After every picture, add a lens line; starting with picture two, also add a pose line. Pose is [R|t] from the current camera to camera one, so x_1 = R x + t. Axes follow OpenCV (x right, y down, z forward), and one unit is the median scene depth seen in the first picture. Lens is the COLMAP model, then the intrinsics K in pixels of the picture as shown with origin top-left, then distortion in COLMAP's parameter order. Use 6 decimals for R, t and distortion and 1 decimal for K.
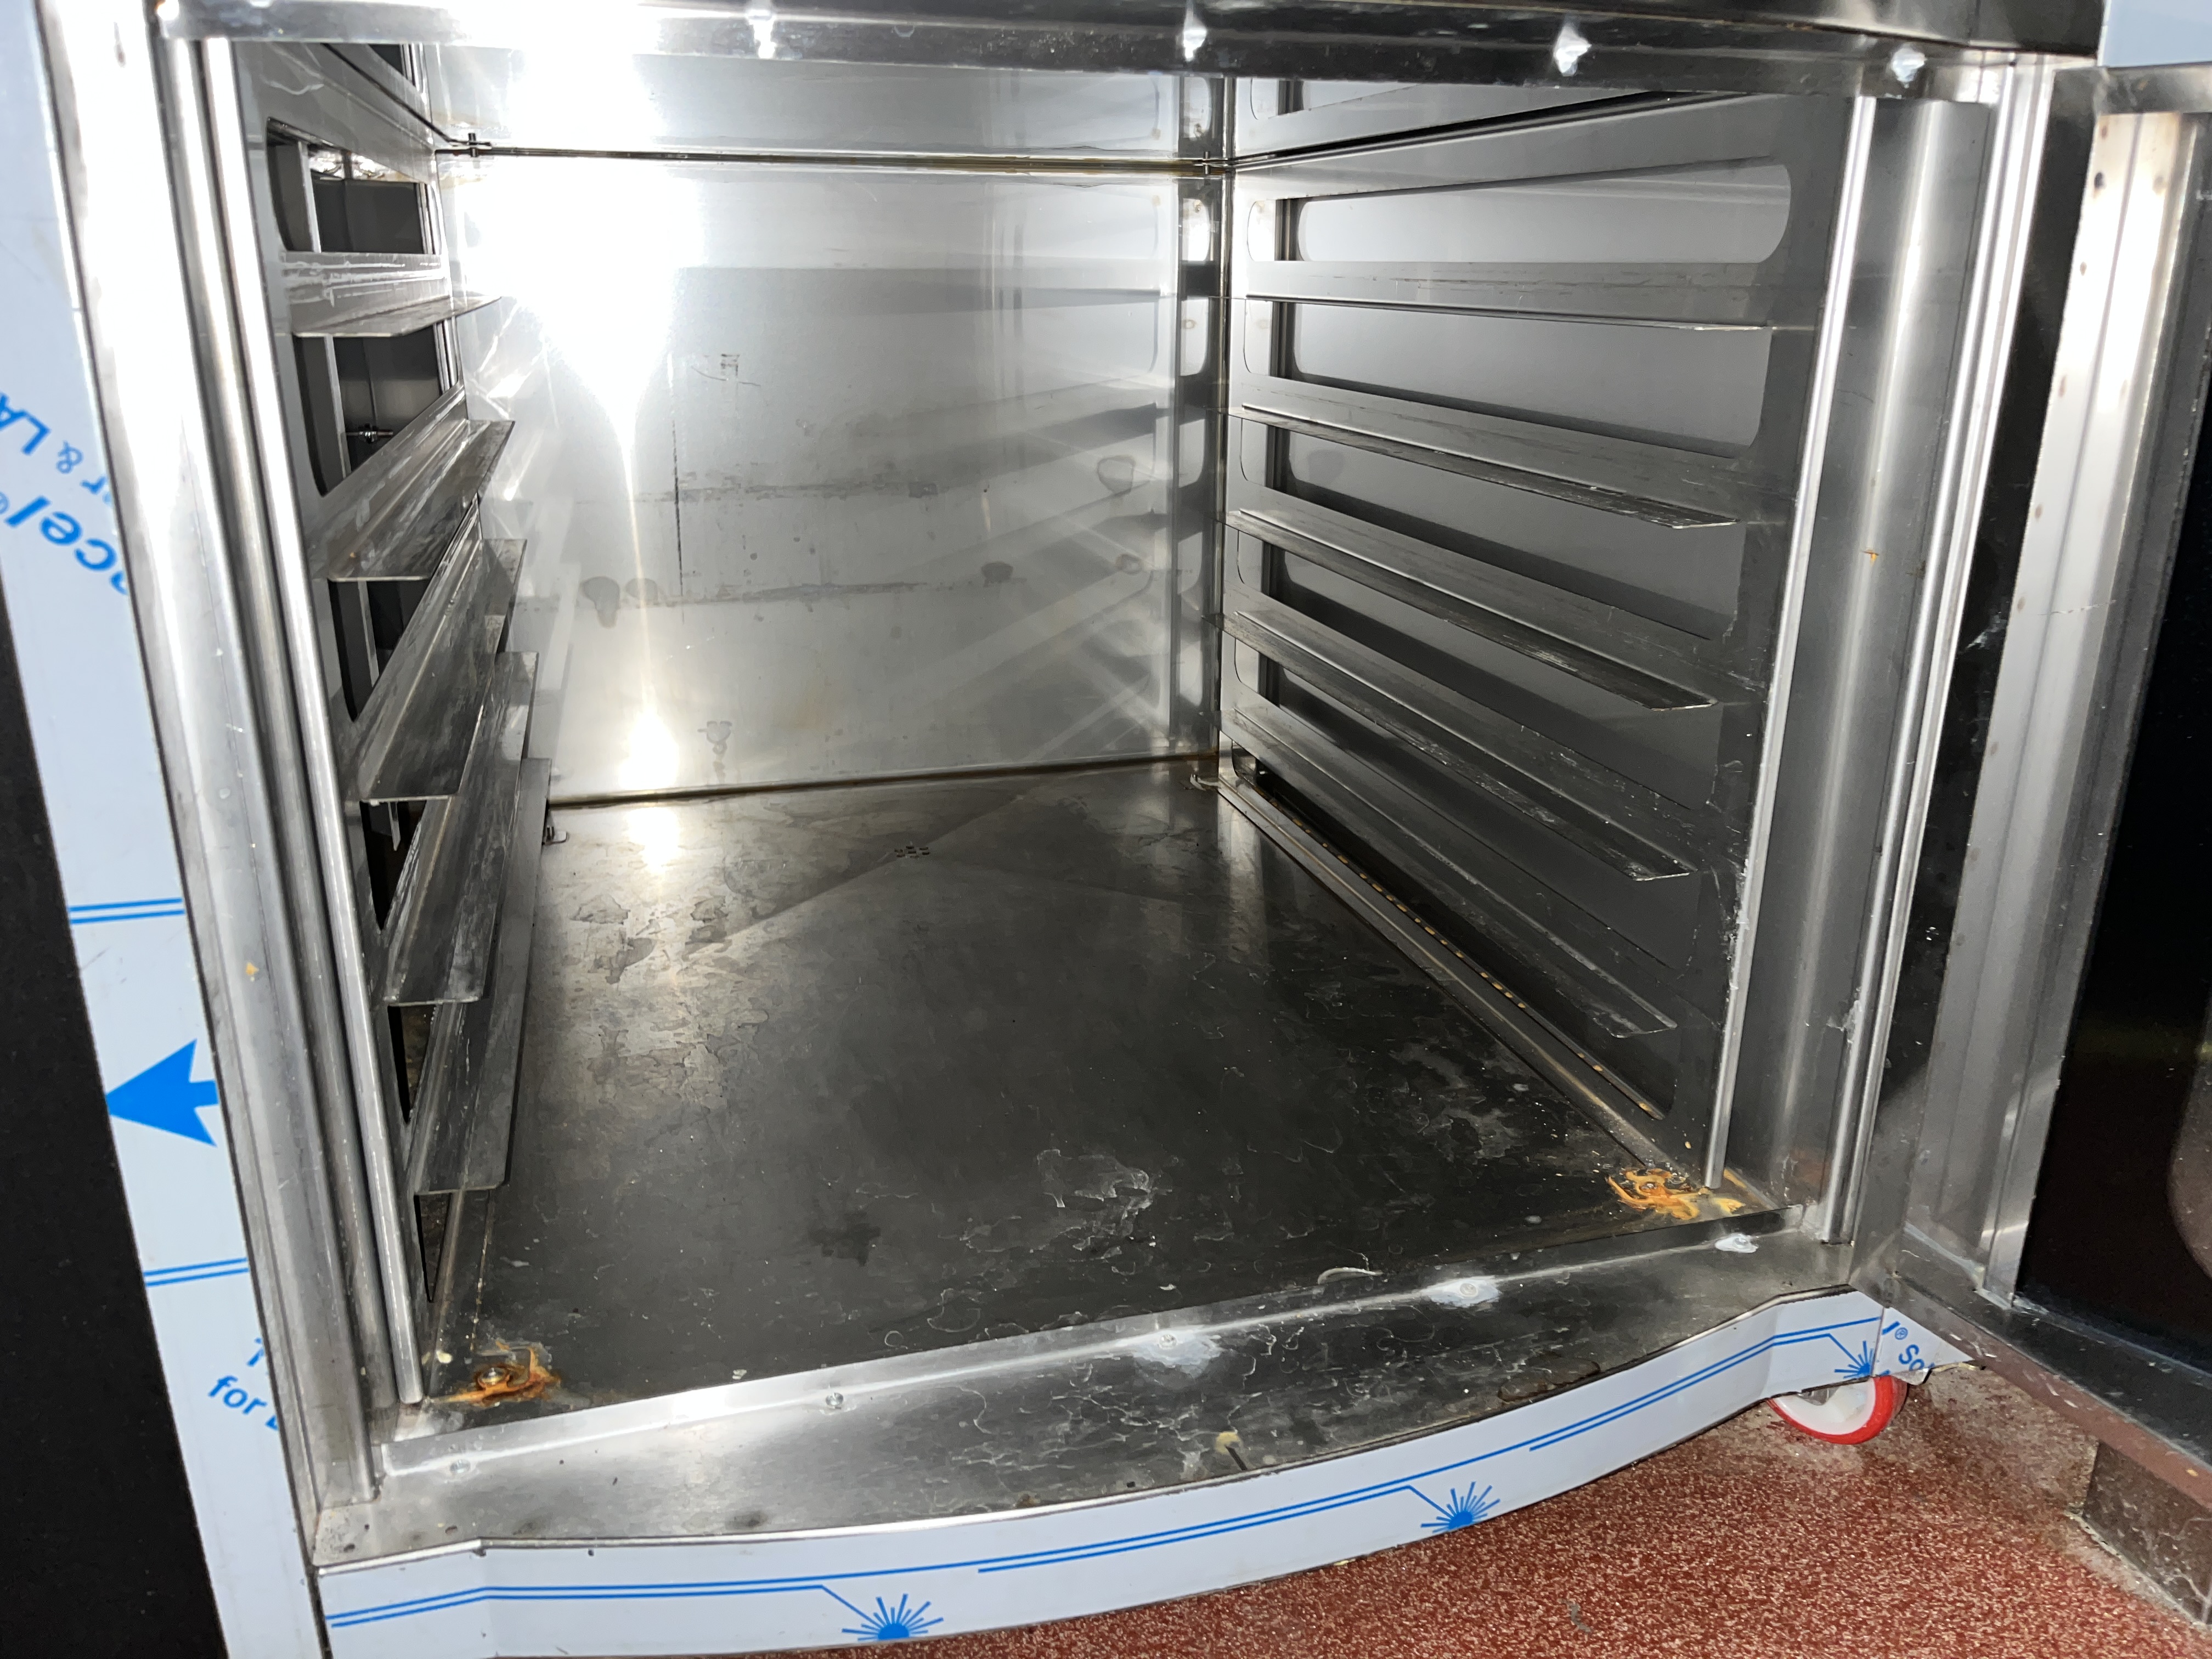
lens RADIAL K [[1670.3, 0, 1094.9], [0, 1670.3, 836.2], [0, 0, 1]] dist [0.069011, -0.096016]
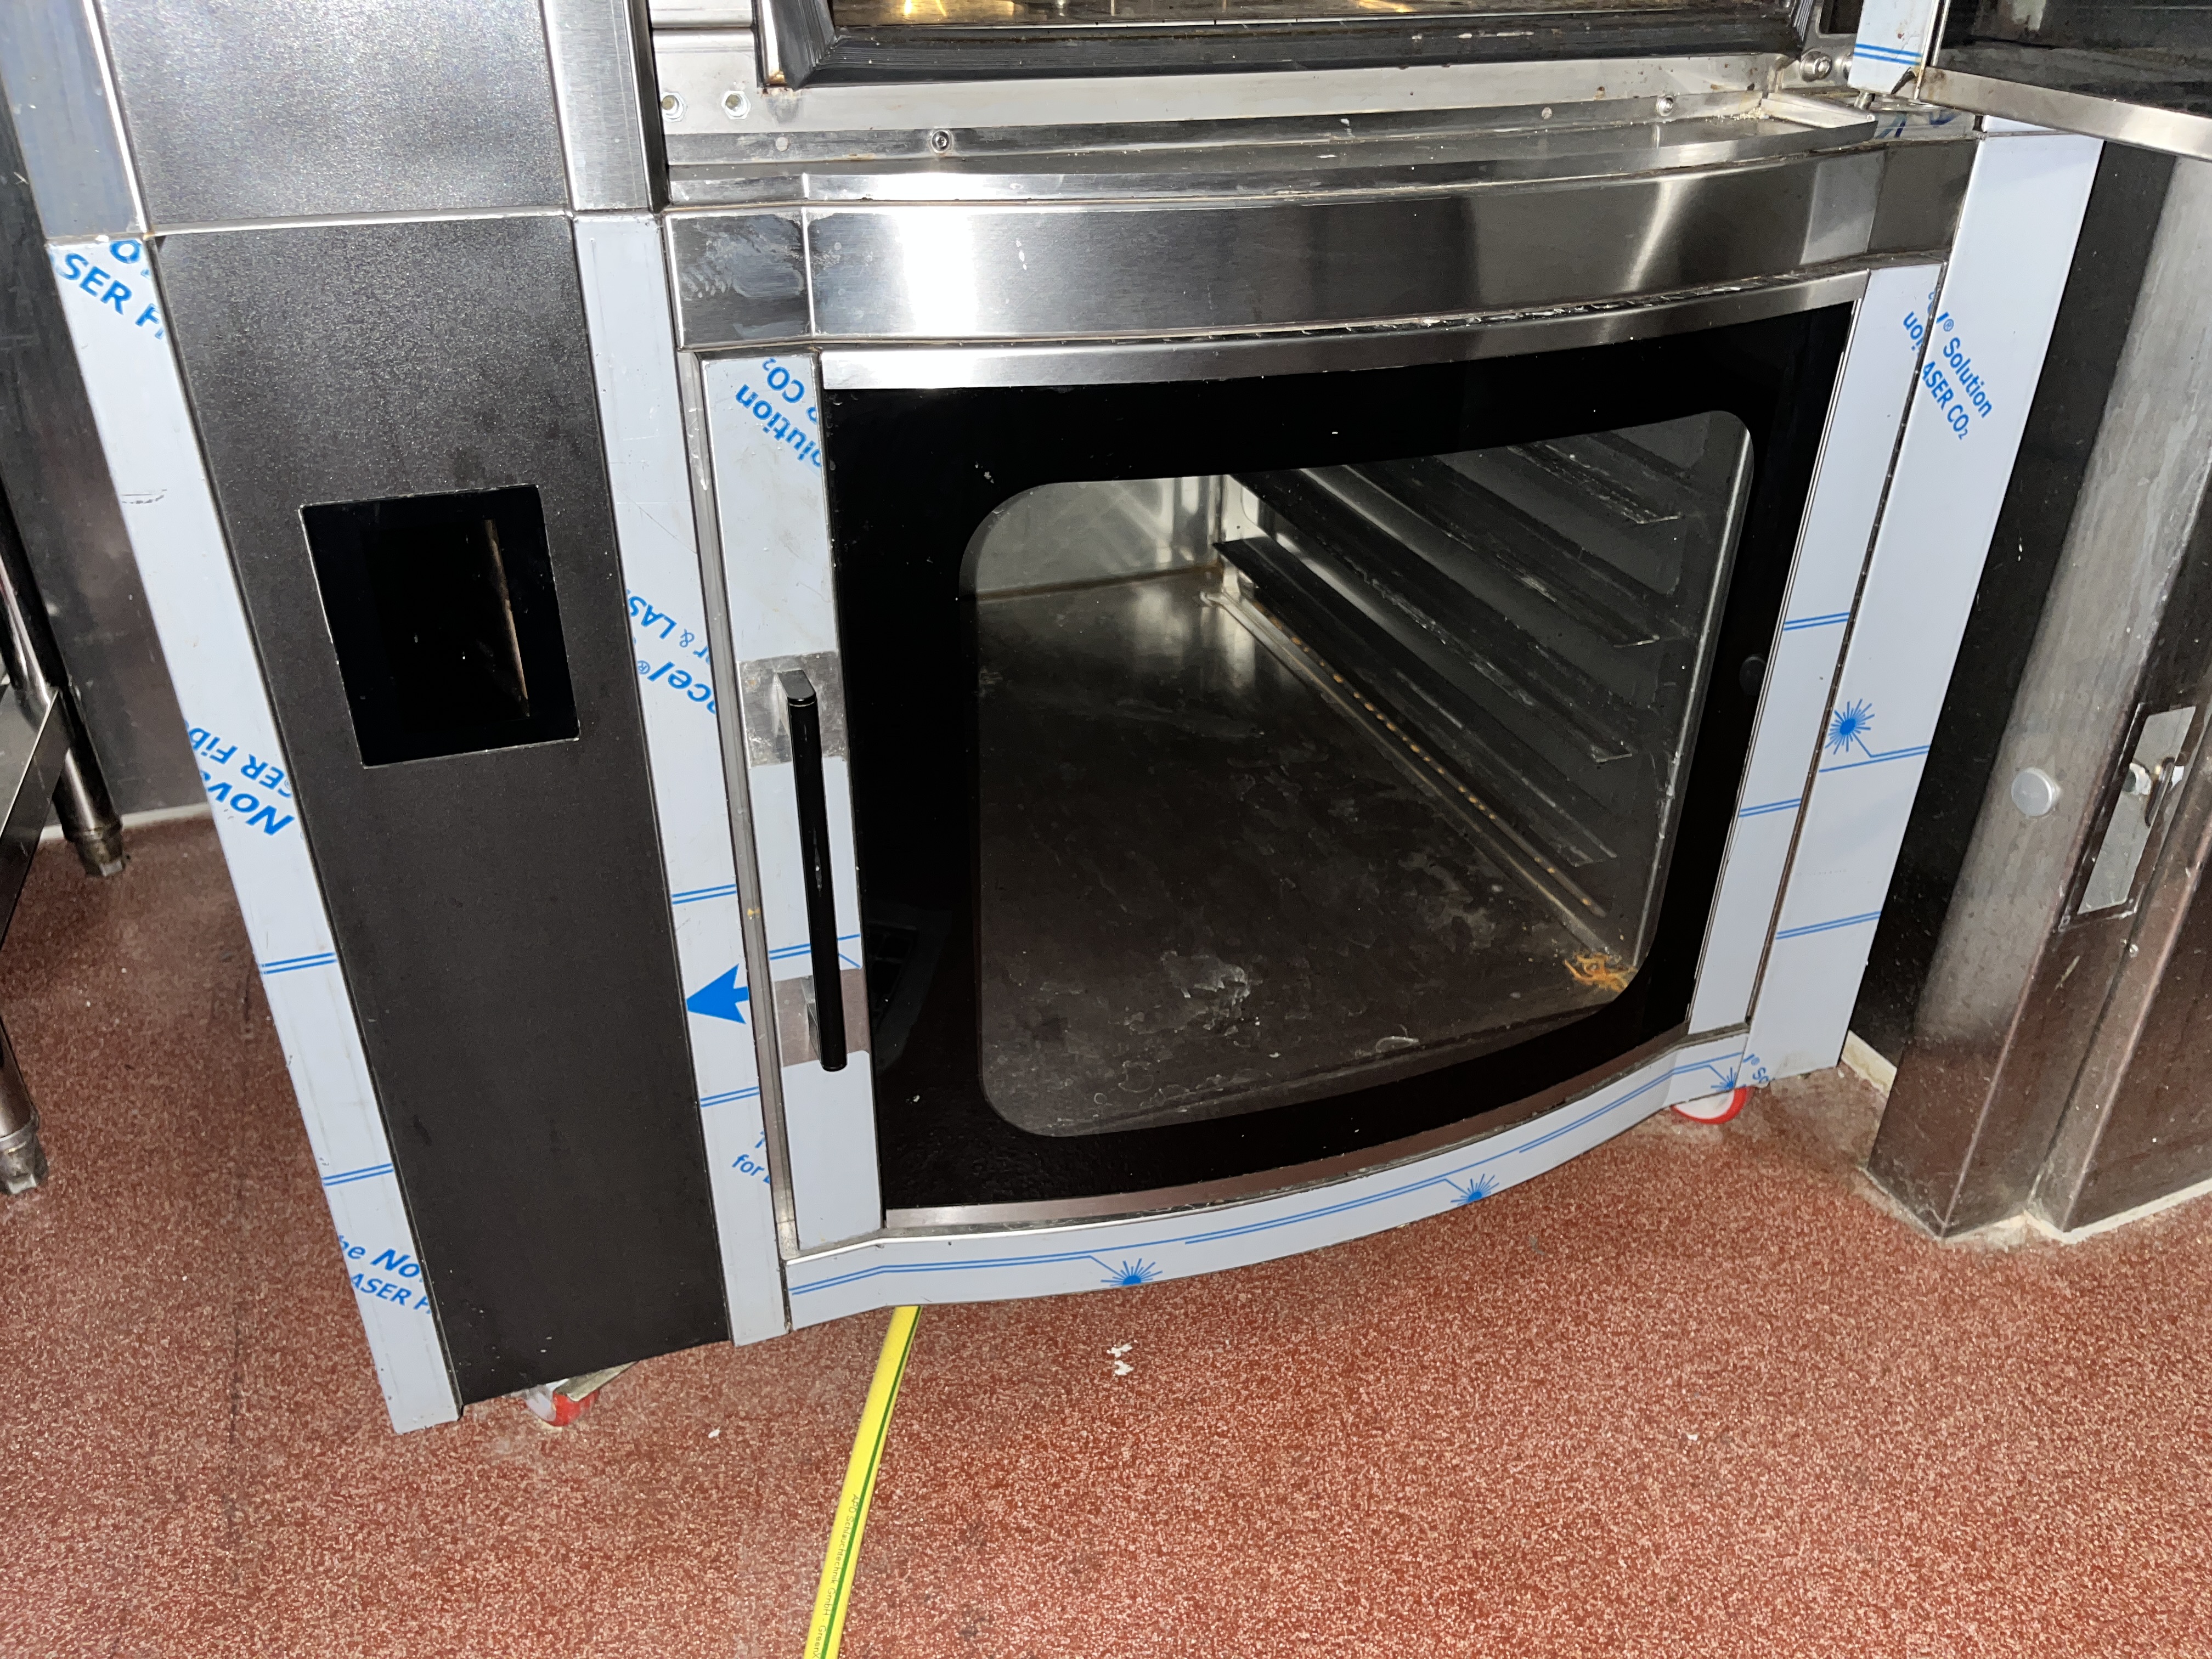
lens RADIAL K [[1670.3, 0, 1068.9], [0, 1670.3, 853.8], [0, 0, 1]] dist [0.069011, -0.096016]
pose [[0.997843, -0.032248, 0.057170, -0.196632], [0.018998, 0.975604, 0.218713, -0.209171], [-0.062829, -0.217155, 0.974113, -0.352189]]
